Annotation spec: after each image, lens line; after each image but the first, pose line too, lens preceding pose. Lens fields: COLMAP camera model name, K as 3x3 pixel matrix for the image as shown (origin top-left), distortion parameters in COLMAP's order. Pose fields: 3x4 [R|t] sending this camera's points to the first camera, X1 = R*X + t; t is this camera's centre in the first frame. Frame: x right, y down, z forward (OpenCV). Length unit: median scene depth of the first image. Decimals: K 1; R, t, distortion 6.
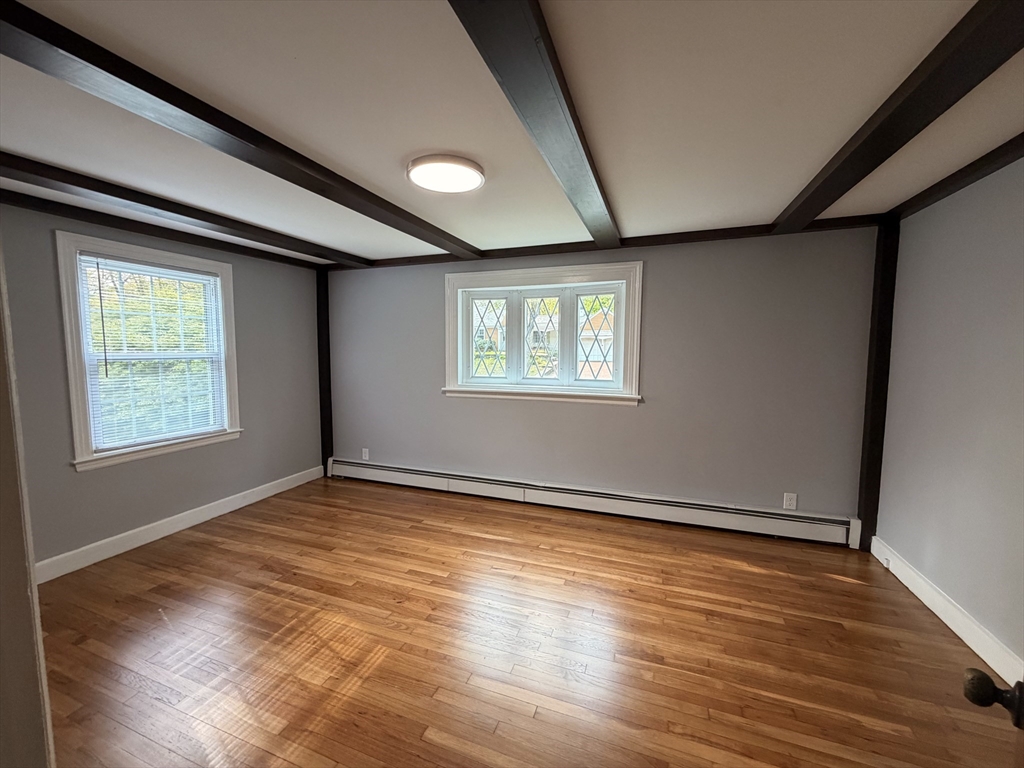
lens RADIAL K [[408.0, 0, 507.2], [0, 408.0, 384.0], [0, 0, 1]] dist [-0.000207, -0.000012]
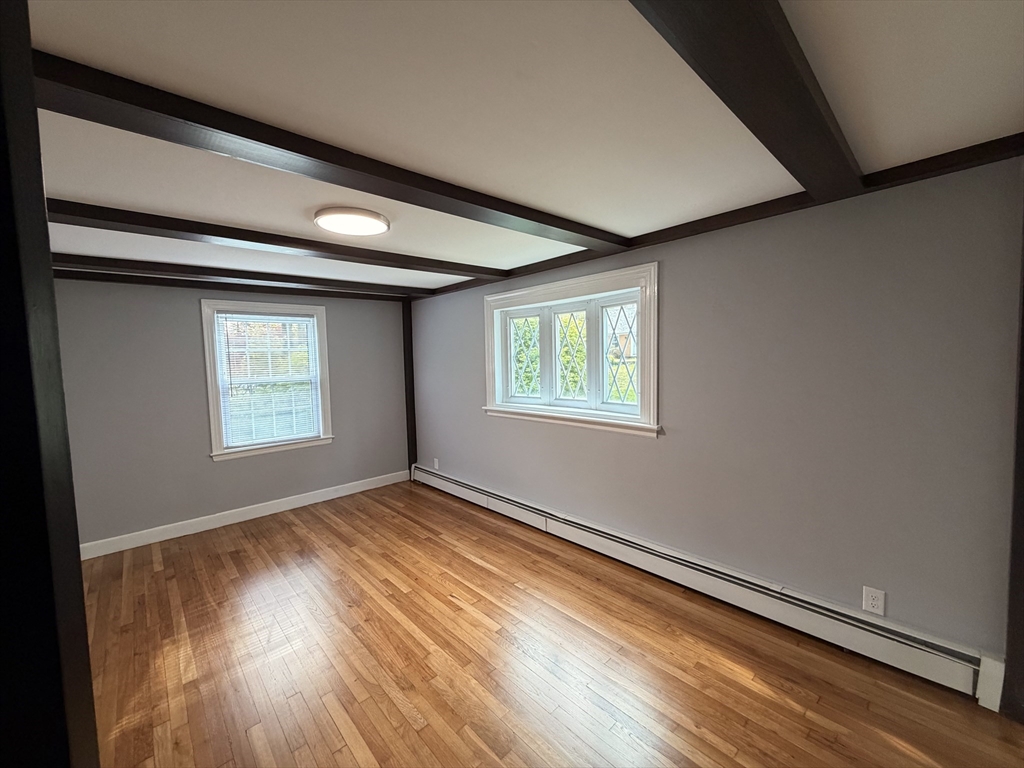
lens RADIAL K [[408.0, 0, 507.2], [0, 408.0, 384.0], [0, 0, 1]] dist [-0.000207, -0.000012]
pose [[0.890582, 0.002799, -0.454814, 0.419356], [-0.009535, 0.999876, -0.012518, -0.041309], [0.454722, 0.015485, 0.890499, 0.130867]]
